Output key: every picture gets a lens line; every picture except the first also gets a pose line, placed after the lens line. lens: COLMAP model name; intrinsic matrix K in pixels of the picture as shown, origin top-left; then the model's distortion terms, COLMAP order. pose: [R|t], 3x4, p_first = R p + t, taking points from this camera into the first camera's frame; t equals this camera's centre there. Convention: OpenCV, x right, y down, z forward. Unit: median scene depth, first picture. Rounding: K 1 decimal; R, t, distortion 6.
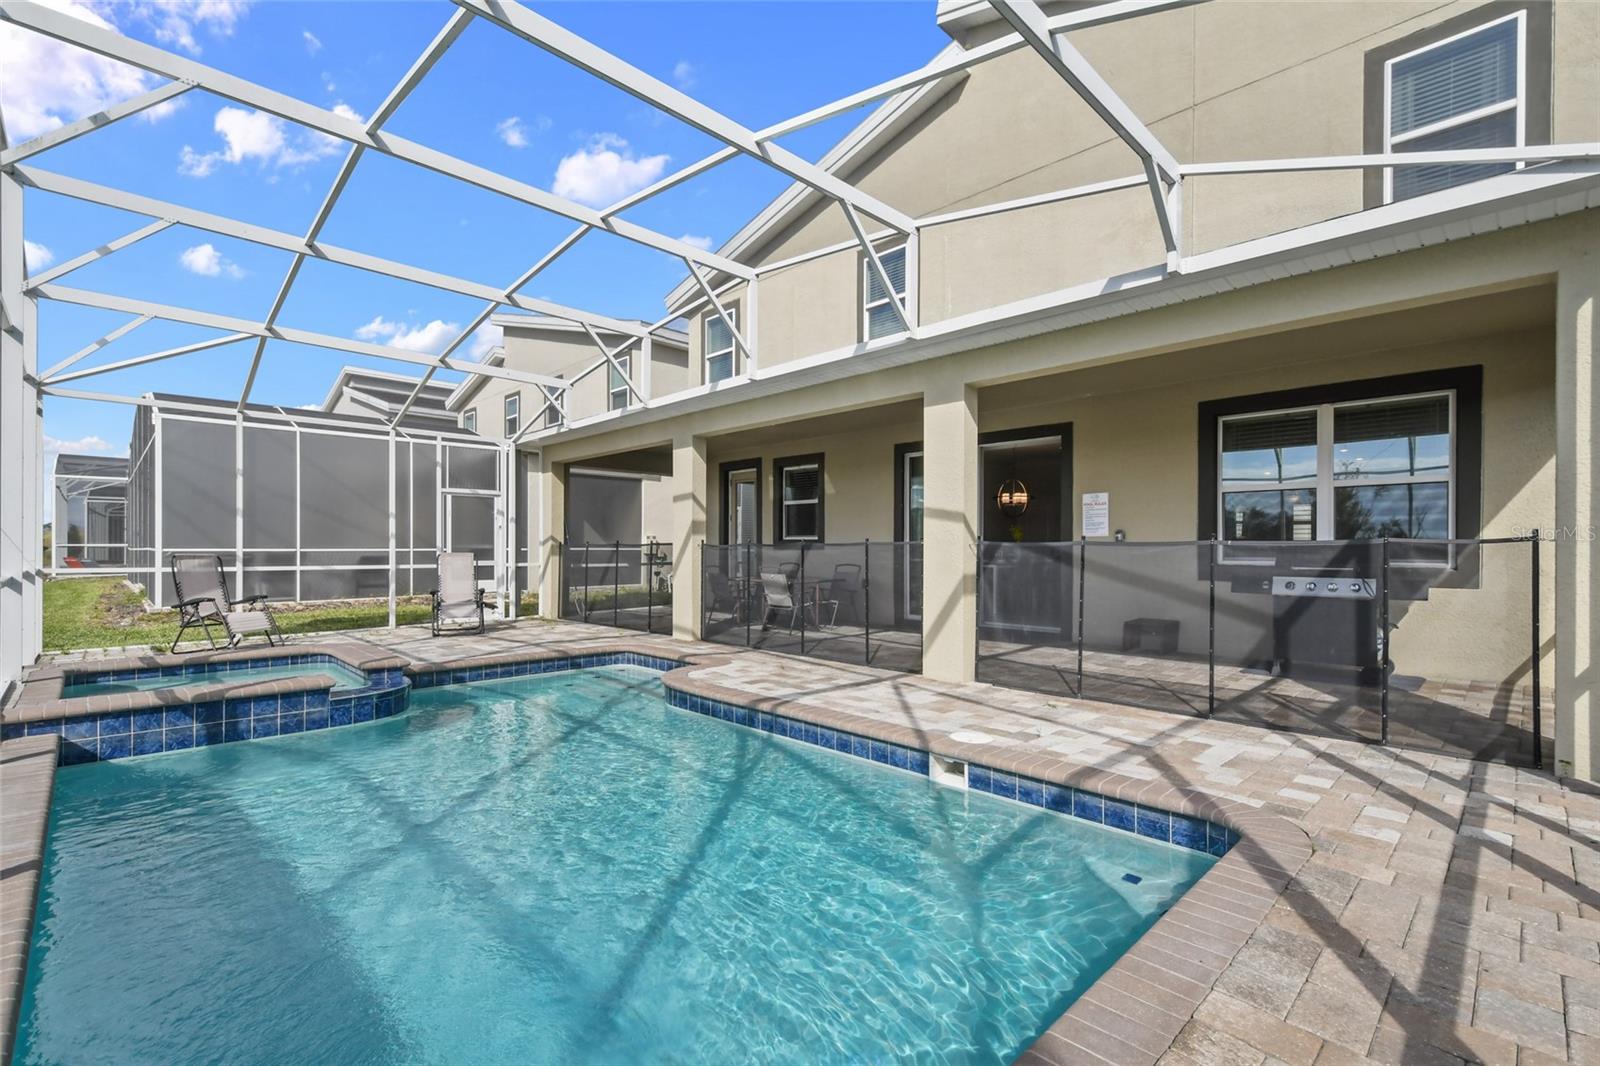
lens RADIAL K [[727.8, 0, 824.5], [0, 727.8, 541.7], [0, 0, 1]] dist [0.014584, -0.001751]
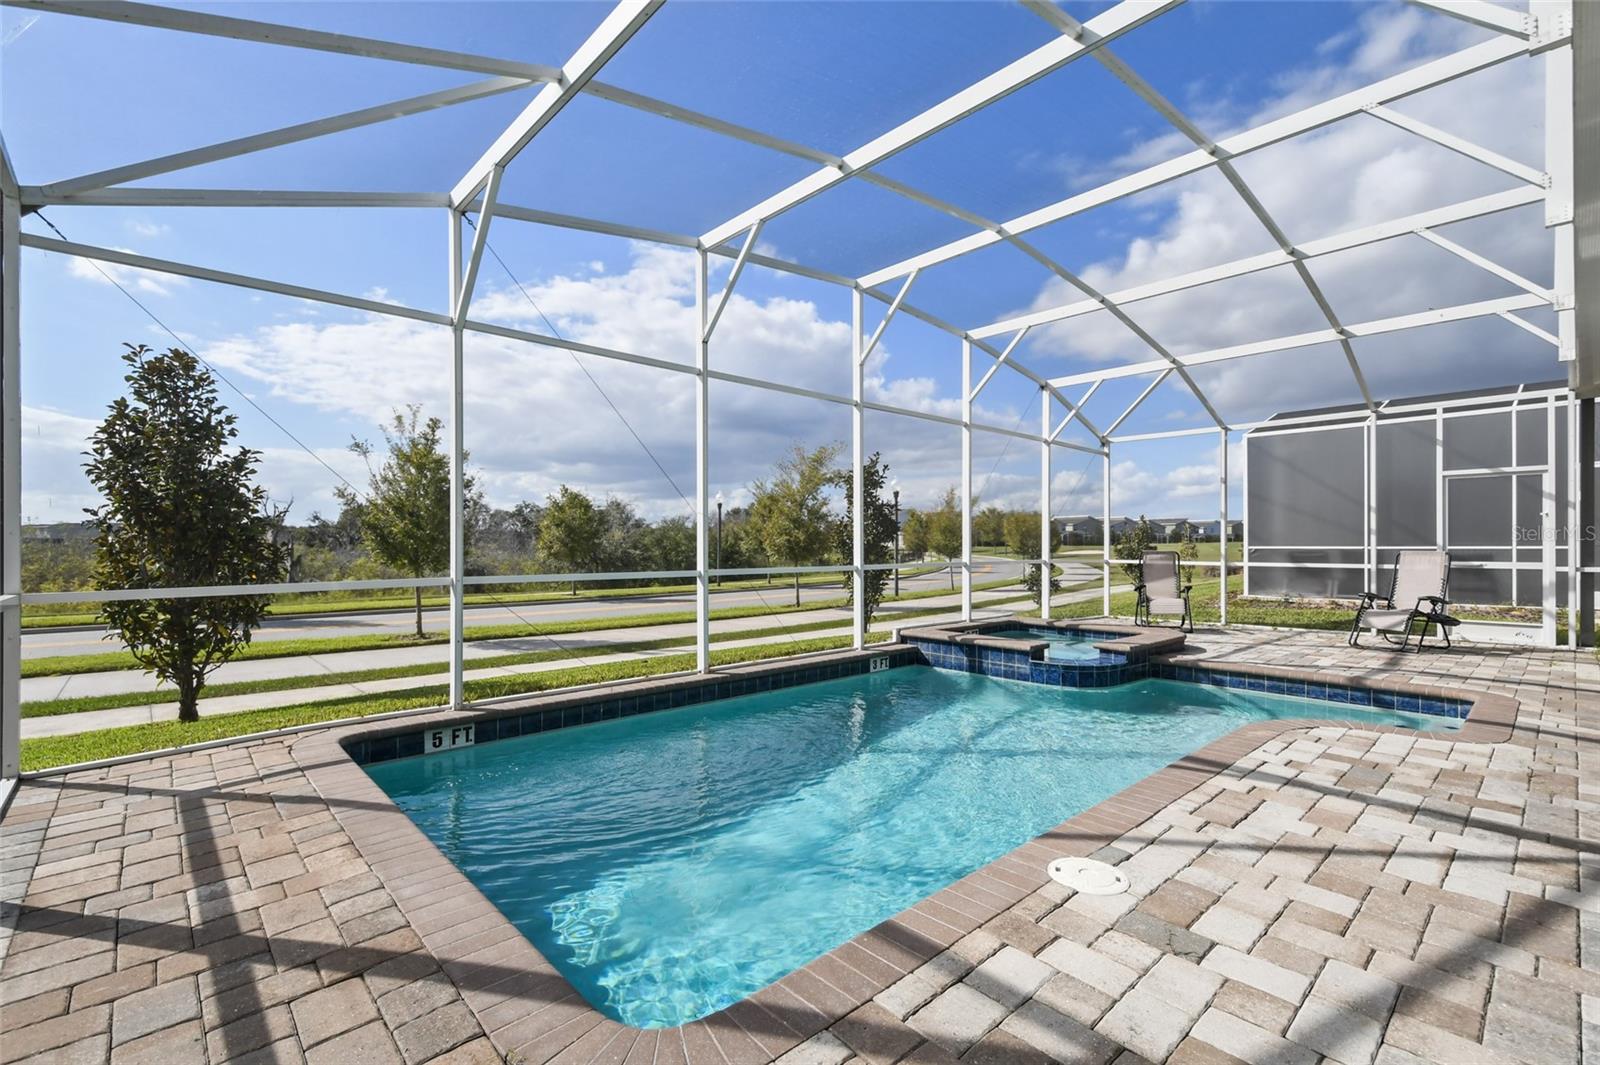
lens RADIAL K [[723.1, 0, 795.6], [0, 723.1, 536.0], [0, 0, 1]] dist [0.013924, -0.000860]
pose [[-0.069264, -0.015927, -0.997471, 0.441206], [0.010235, 0.999809, -0.016675, 0.006114], [0.997546, -0.011364, -0.069088, 0.455087]]
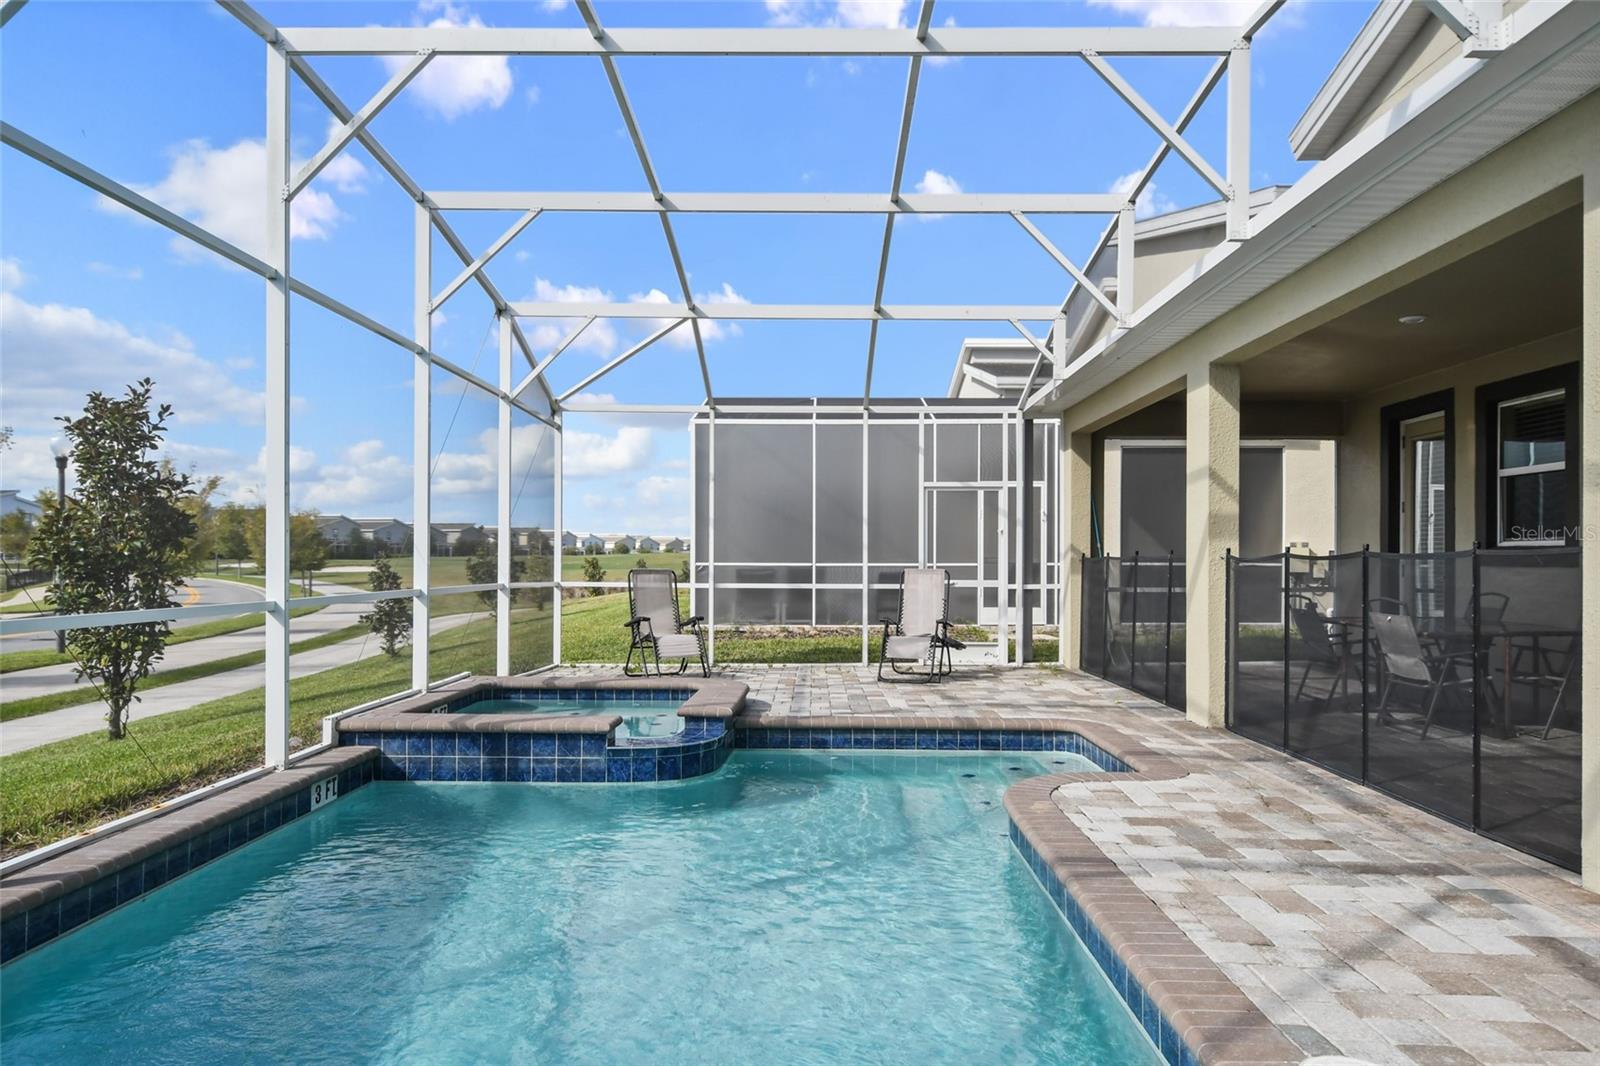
lens RADIAL K [[1043.9, 0, 807.4], [0, 1043.9, 546.4], [0, 0, 1]] dist [0.019101, -0.009170]
pose [[0.688181, -0.009730, -0.725474, 0.219102], [0.004754, 0.999949, -0.008902, 0.001886], [0.725524, 0.002677, 0.688192, 0.244714]]
